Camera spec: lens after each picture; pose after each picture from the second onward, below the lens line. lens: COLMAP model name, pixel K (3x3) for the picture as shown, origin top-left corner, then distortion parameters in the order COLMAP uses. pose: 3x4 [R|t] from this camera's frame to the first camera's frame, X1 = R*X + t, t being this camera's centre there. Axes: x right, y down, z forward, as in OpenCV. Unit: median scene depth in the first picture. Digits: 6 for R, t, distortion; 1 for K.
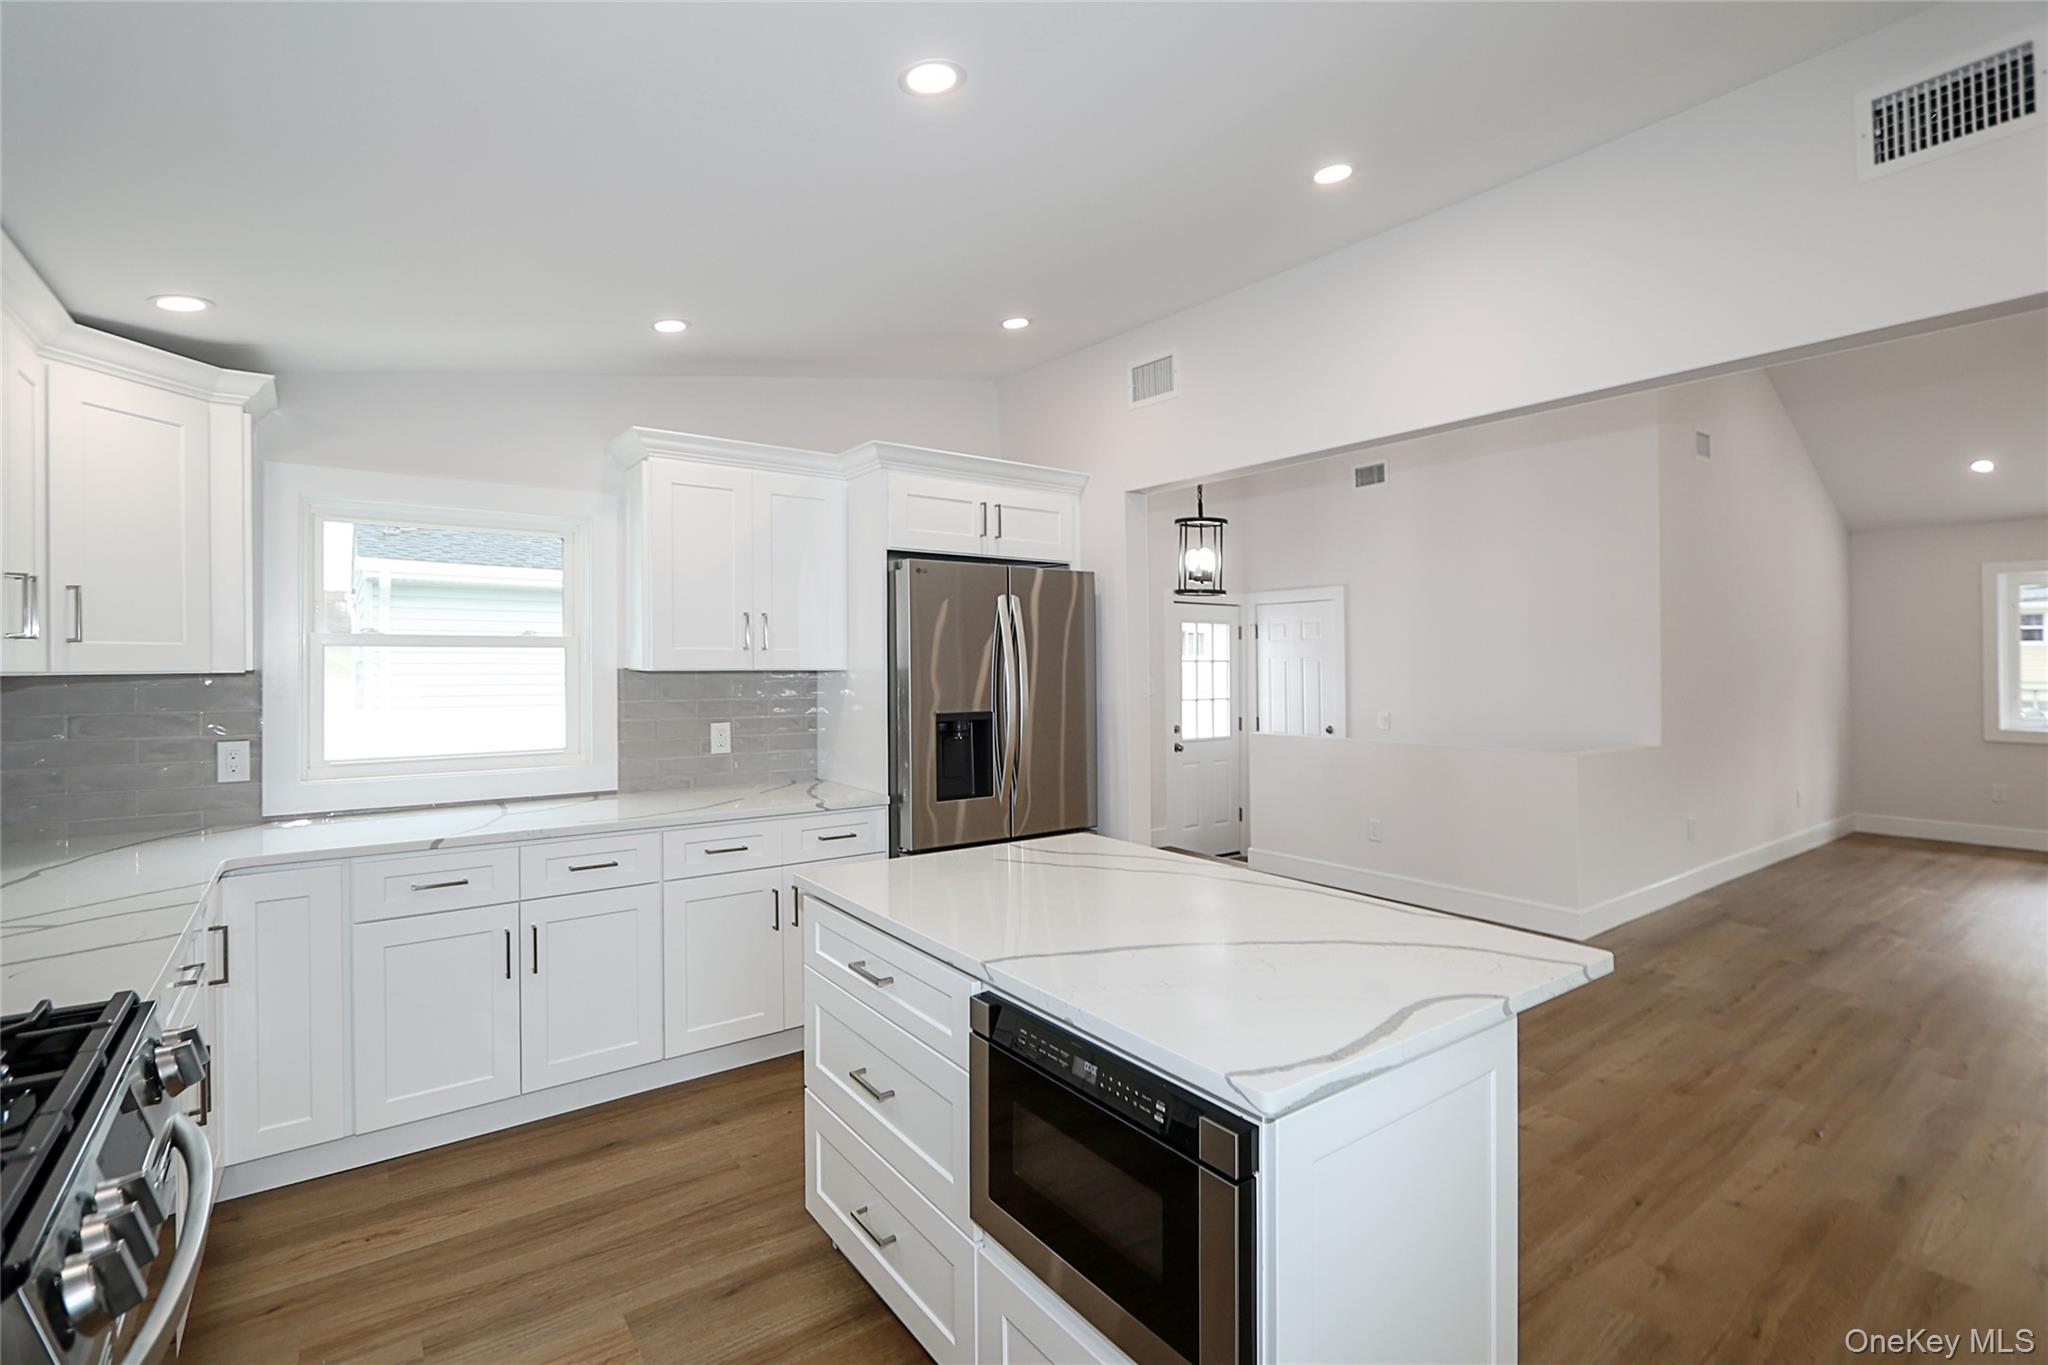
lens RADIAL K [[944.5, 0, 1009.6], [0, 944.5, 672.1], [0, 0, 1]] dist [-0.011101, 0.000877]
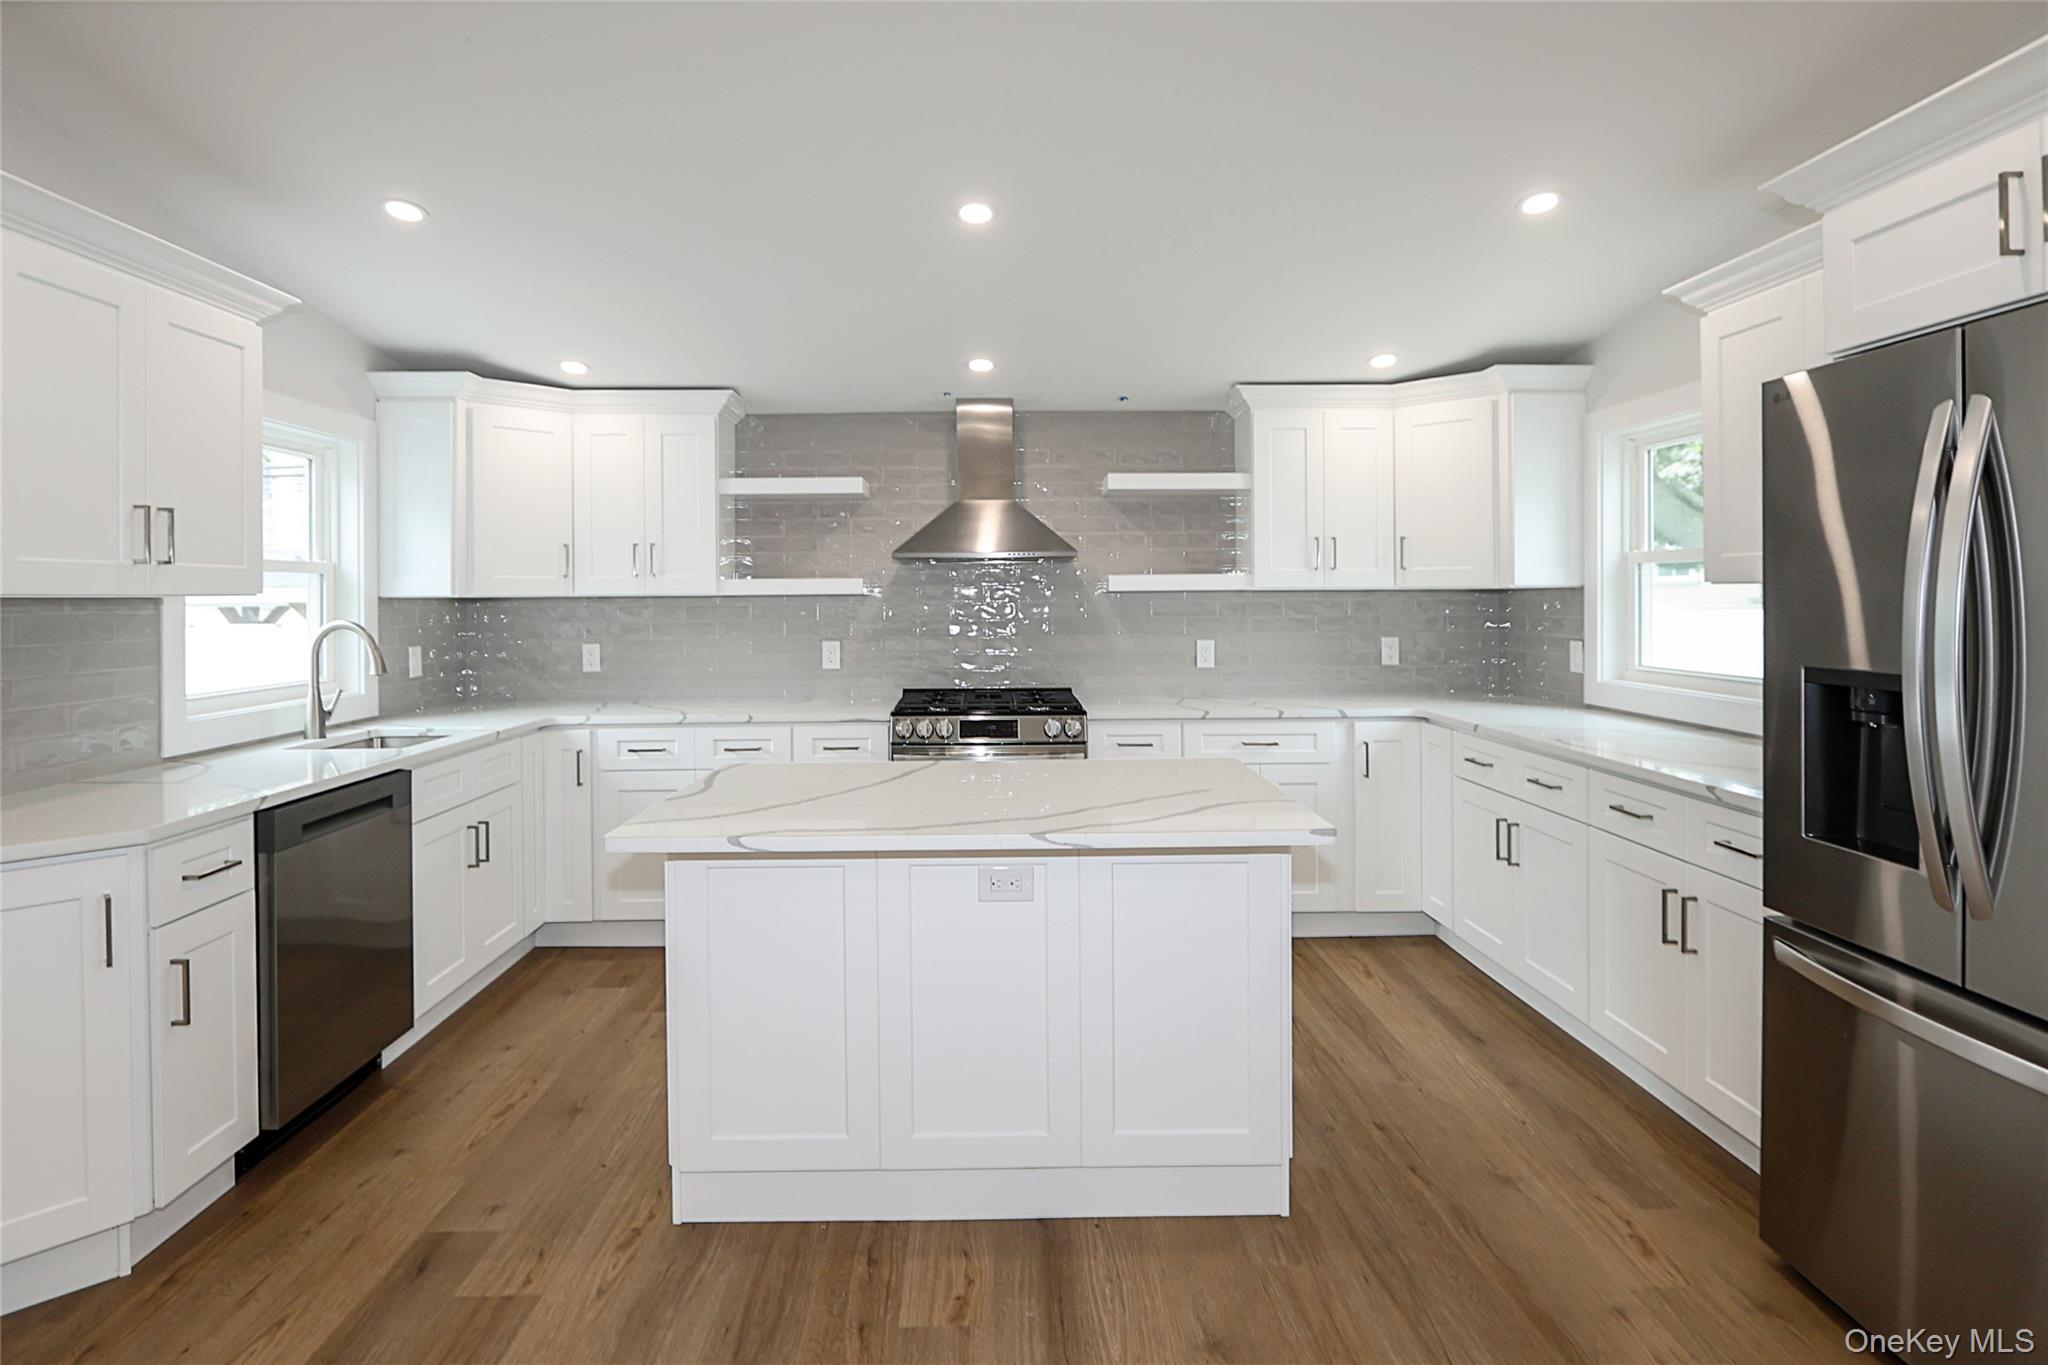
lens RADIAL K [[1064.7, 0, 1015.9], [0, 1064.7, 586.6], [0, 0, 1]] dist [-0.011646, -0.000122]
pose [[-0.564984, -0.000935, -0.825101, 0.811135], [0.000242, 0.999999, -0.001299, 0.001743], [0.825102, -0.000934, -0.564983, 1.203657]]
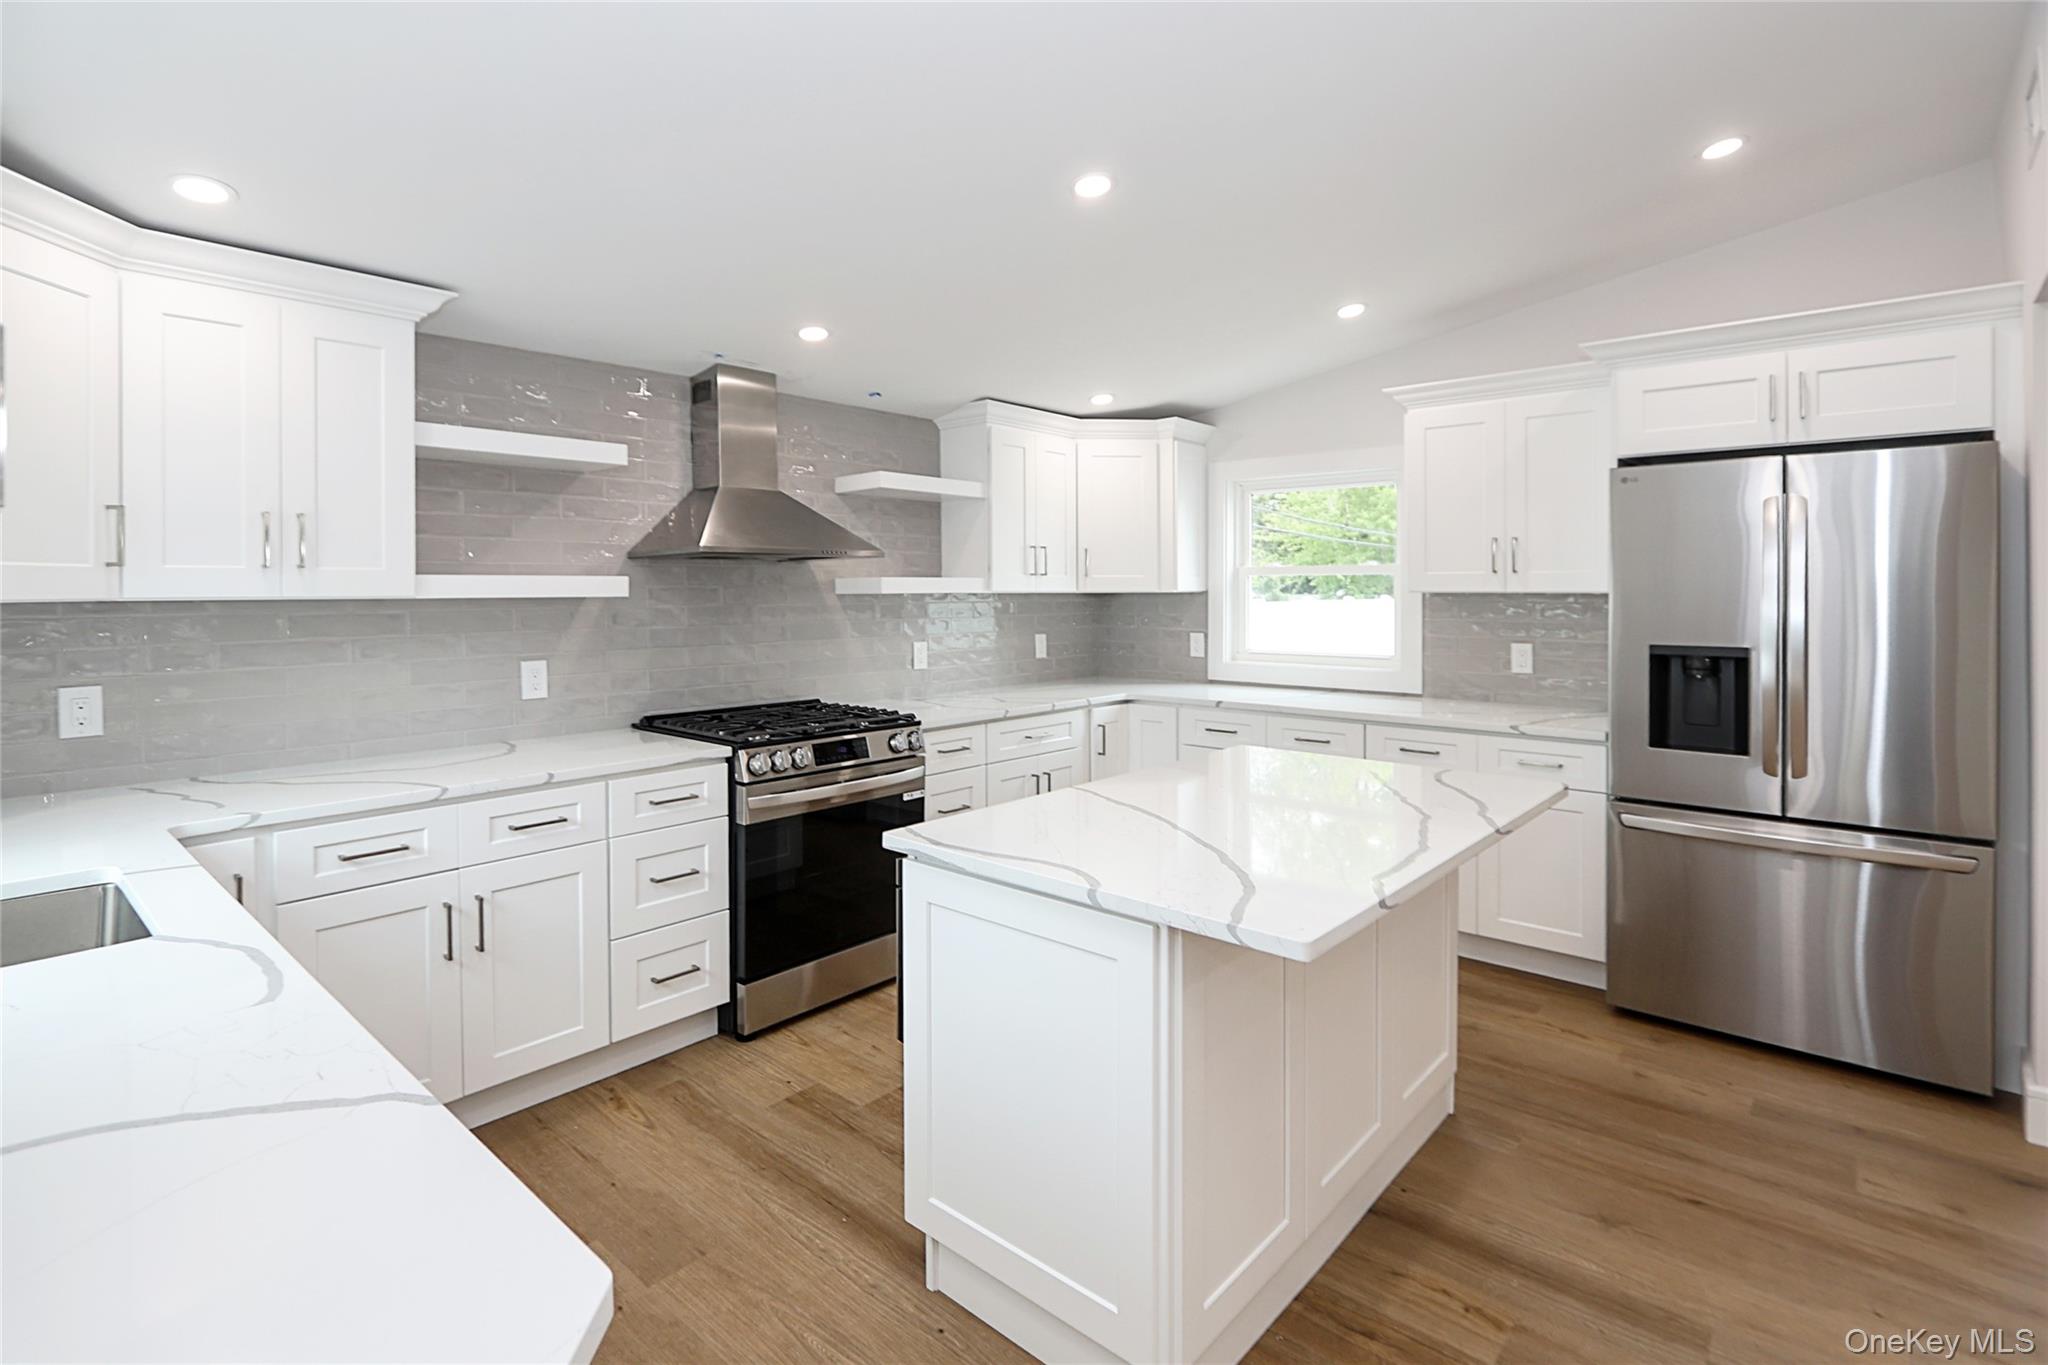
lens RADIAL K [[944.5, 0, 1038.9], [0, 944.5, 597.2], [0, 0, 1]] dist [-0.011101, 0.000877]
pose [[0.222265, 0.009031, -0.974945, 0.788934], [-0.007659, 0.999942, 0.007516, -0.001250], [0.974956, 0.005797, 0.222321, 0.343043]]
